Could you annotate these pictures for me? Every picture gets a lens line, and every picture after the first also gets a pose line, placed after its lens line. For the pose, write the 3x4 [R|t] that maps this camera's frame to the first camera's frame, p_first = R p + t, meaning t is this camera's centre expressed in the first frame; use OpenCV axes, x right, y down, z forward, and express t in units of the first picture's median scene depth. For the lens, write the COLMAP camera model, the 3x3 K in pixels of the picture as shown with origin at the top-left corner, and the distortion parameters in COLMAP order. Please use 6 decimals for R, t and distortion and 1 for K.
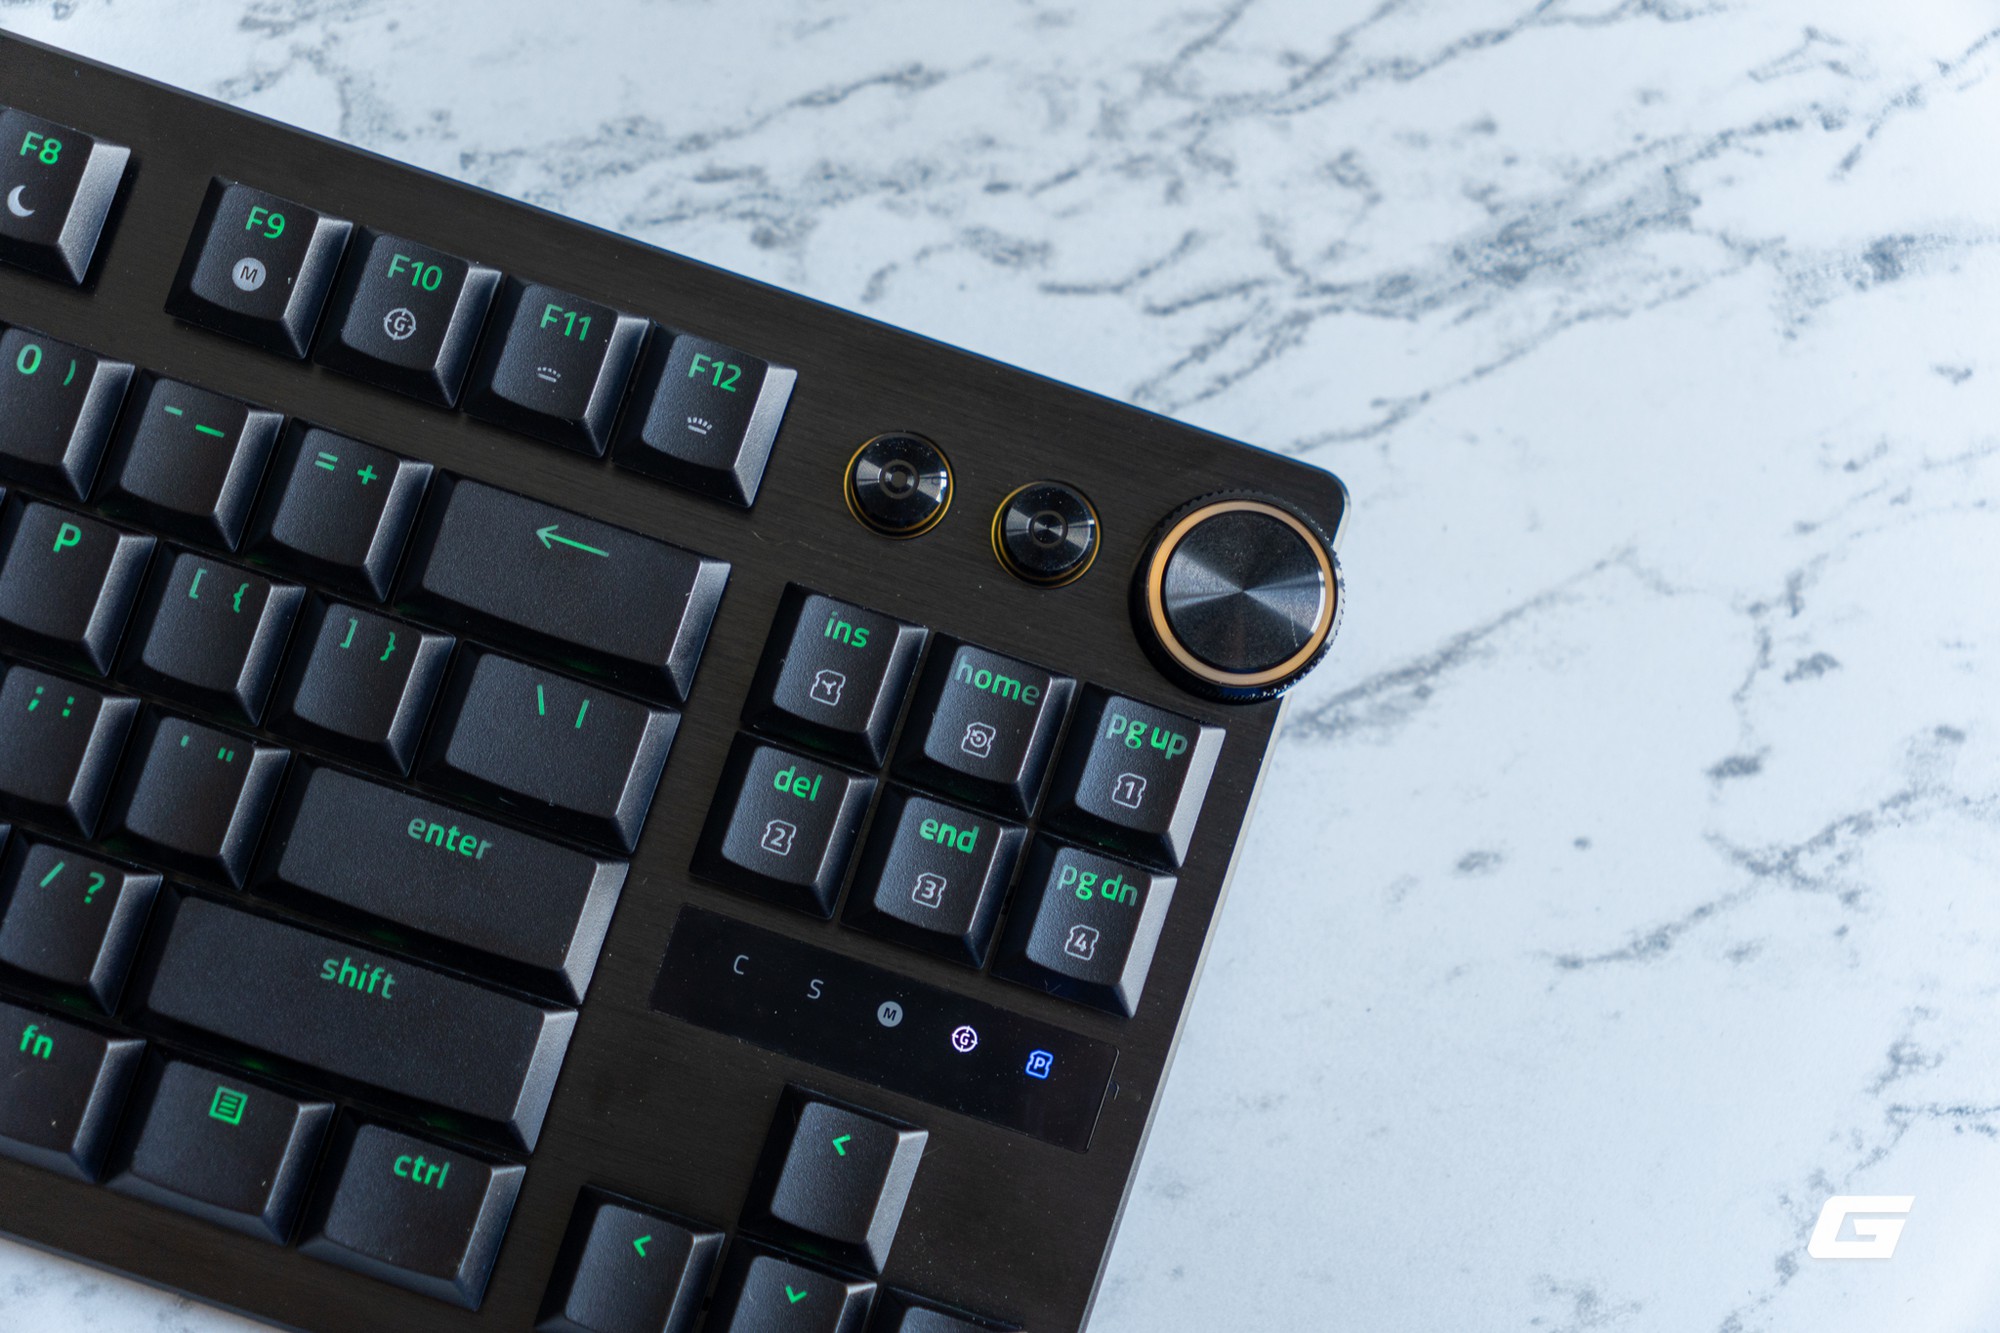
lens RADIAL K [[3516.0, 0, 963.2], [0, 3516.0, 617.2], [0, 0, 1]] dist [-0.026206, 0.000000]
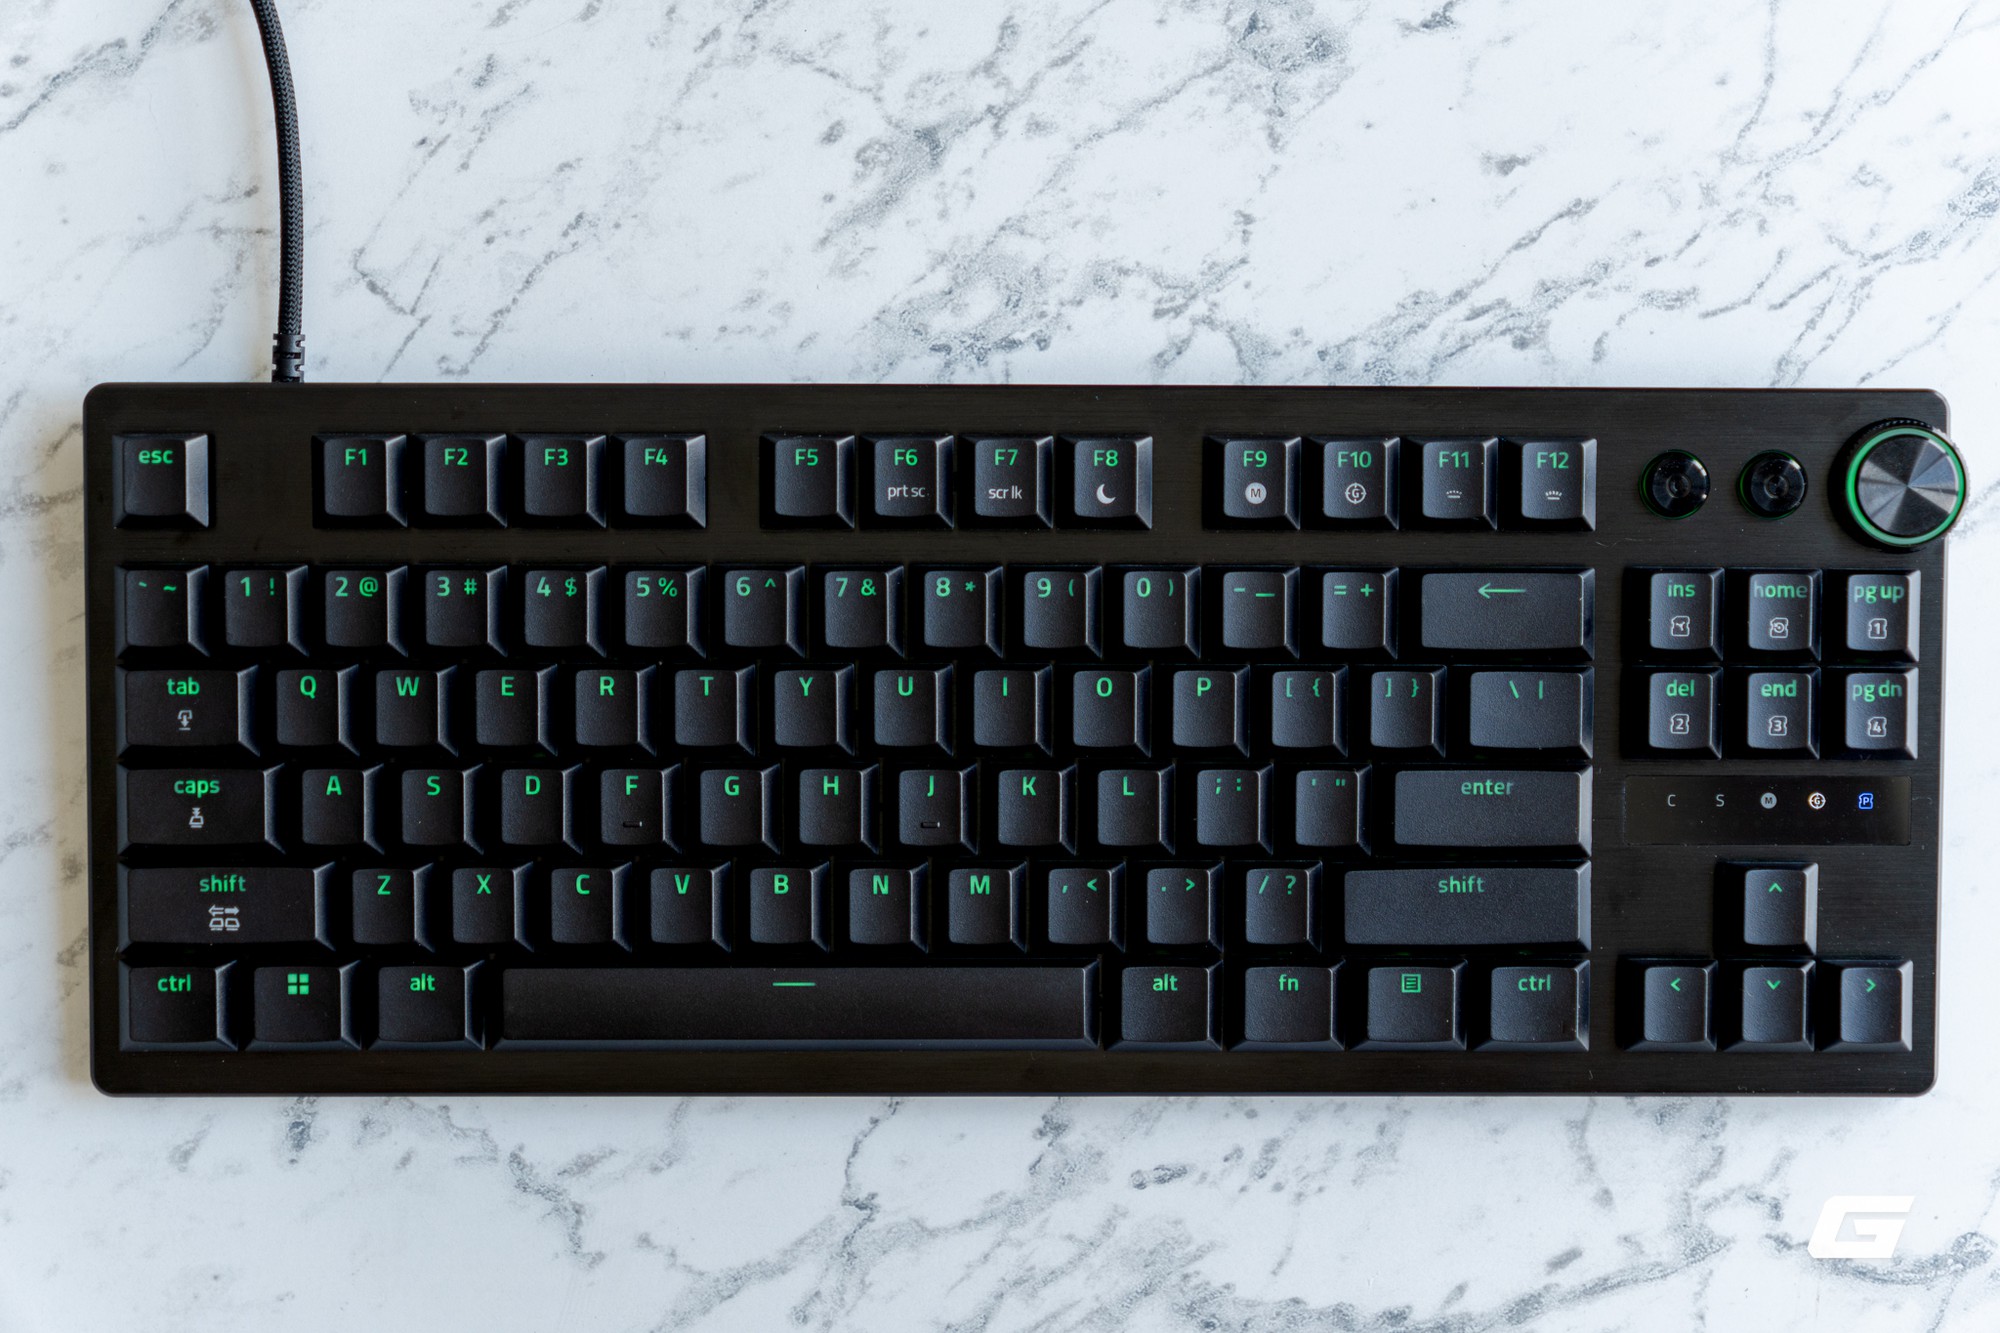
lens RADIAL K [[3516.0, 0, 965.8], [0, 3516.0, 554.0], [0, 0, 1]] dist [-0.026206, 0.000000]
pose [[0.950351, -0.307595, -0.047096, -0.261013], [0.311178, 0.939002, 0.146437, -0.344724], [-0.000819, -0.153822, 0.988098, -0.574475]]
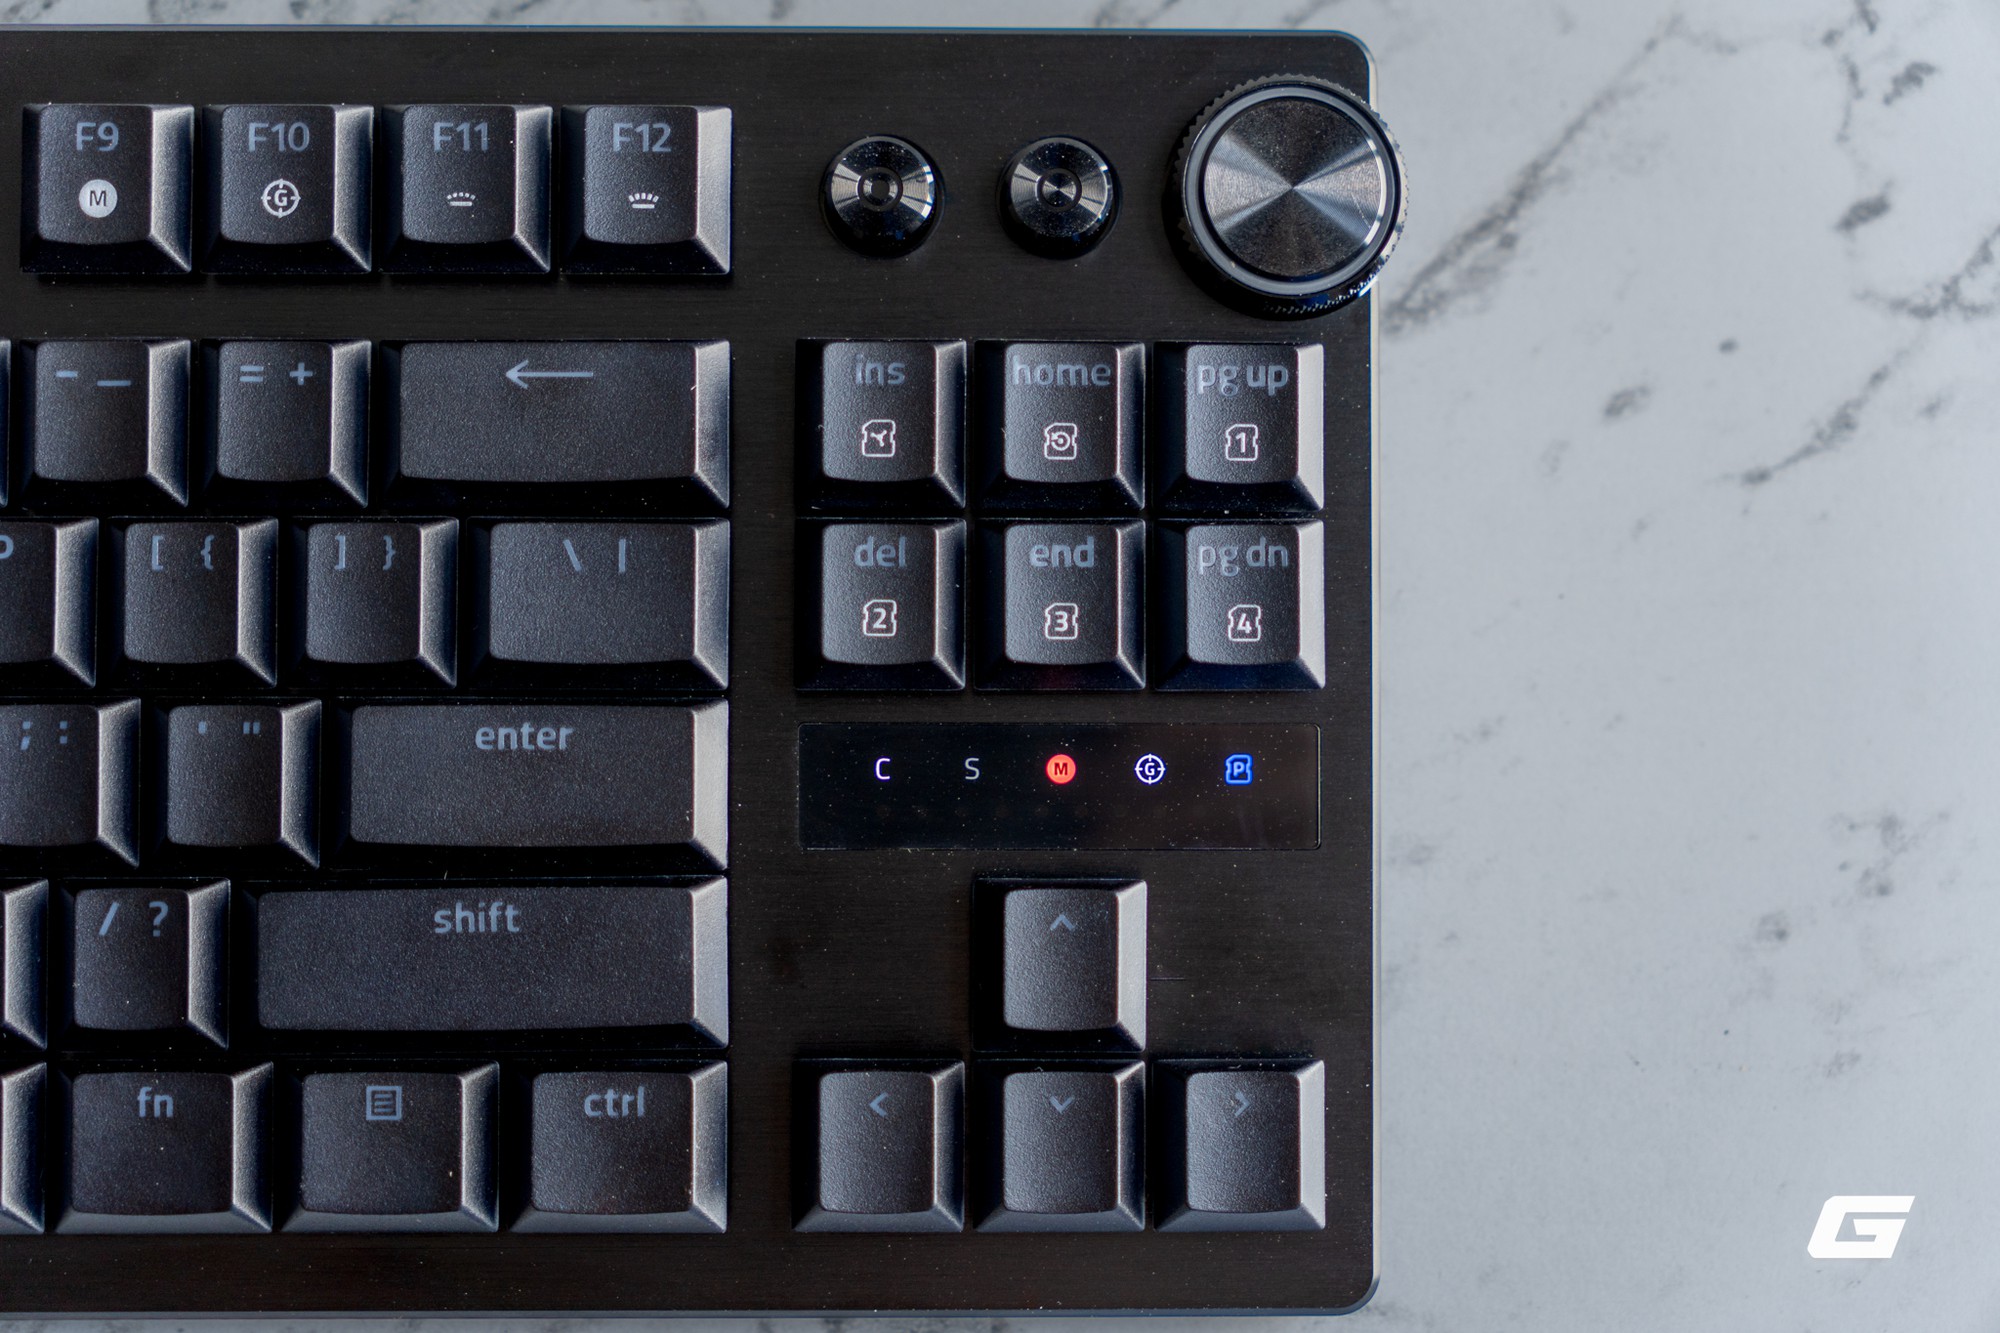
lens RADIAL K [[3021.2, 0, 947.9], [0, 3021.2, 624.6], [0, 0, 1]] dist [-0.043741, 0.000000]
pose [[0.949427, -0.313827, -0.010076, -0.028837], [0.313762, 0.947037, 0.068373, 0.017573], [-0.011915, -0.068077, 0.997609, 0.245115]]
